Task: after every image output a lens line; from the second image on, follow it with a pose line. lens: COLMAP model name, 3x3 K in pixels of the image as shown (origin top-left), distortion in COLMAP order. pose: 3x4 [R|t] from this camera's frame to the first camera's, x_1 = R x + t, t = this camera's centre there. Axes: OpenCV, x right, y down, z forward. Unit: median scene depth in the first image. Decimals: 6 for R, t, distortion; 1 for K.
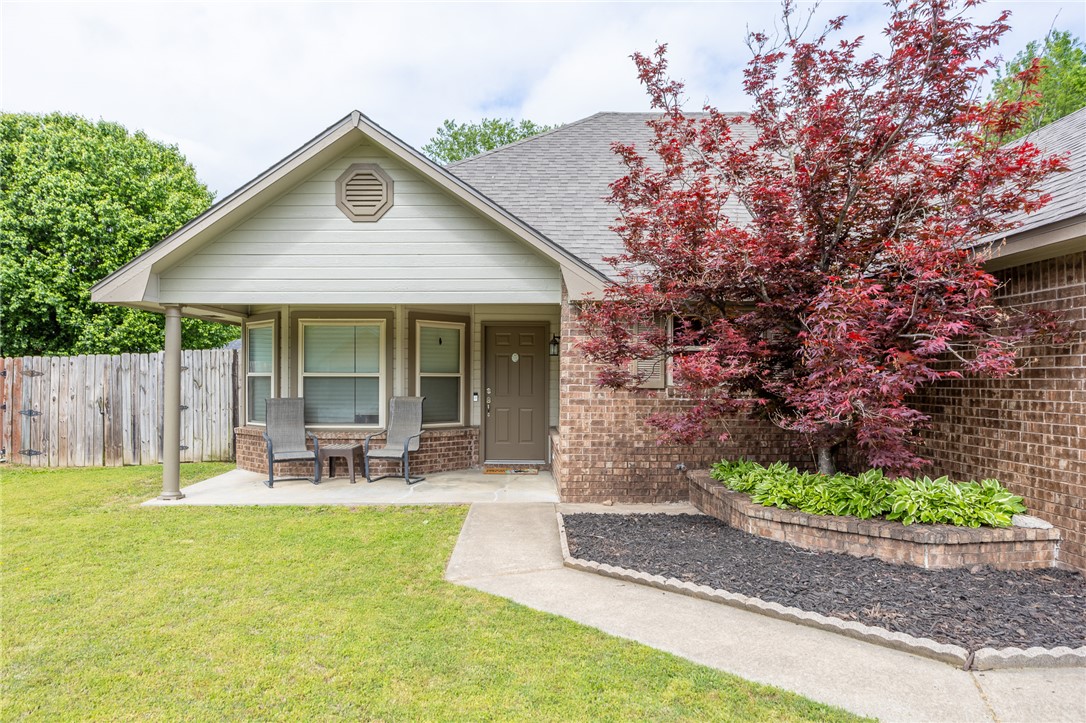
lens RADIAL K [[740.0, 0, 543.0], [0, 740.0, 361.5], [0, 0, 1]] dist [0.004554, 0.002134]
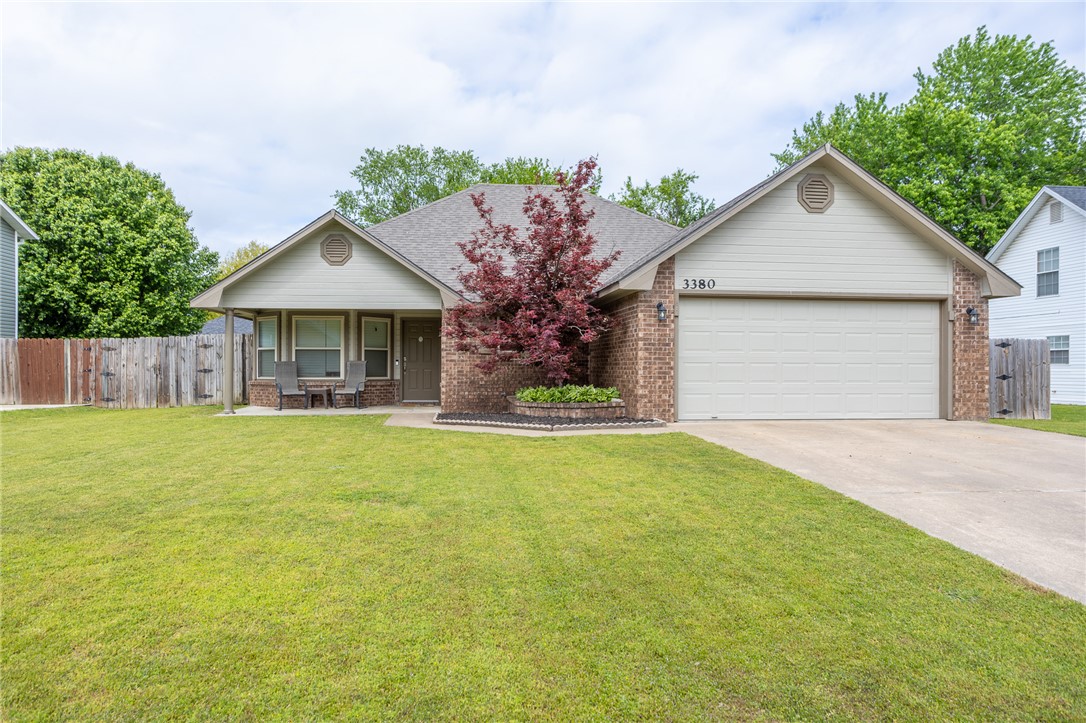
lens RADIAL K [[740.0, 0, 543.0], [0, 740.0, 361.5], [0, 0, 1]] dist [0.004554, 0.002134]
pose [[0.995160, -0.000089, 0.098269, 0.066739], [-0.001144, 0.999921, 0.012485, 0.021960], [-0.098262, -0.012537, 0.995082, -0.640938]]
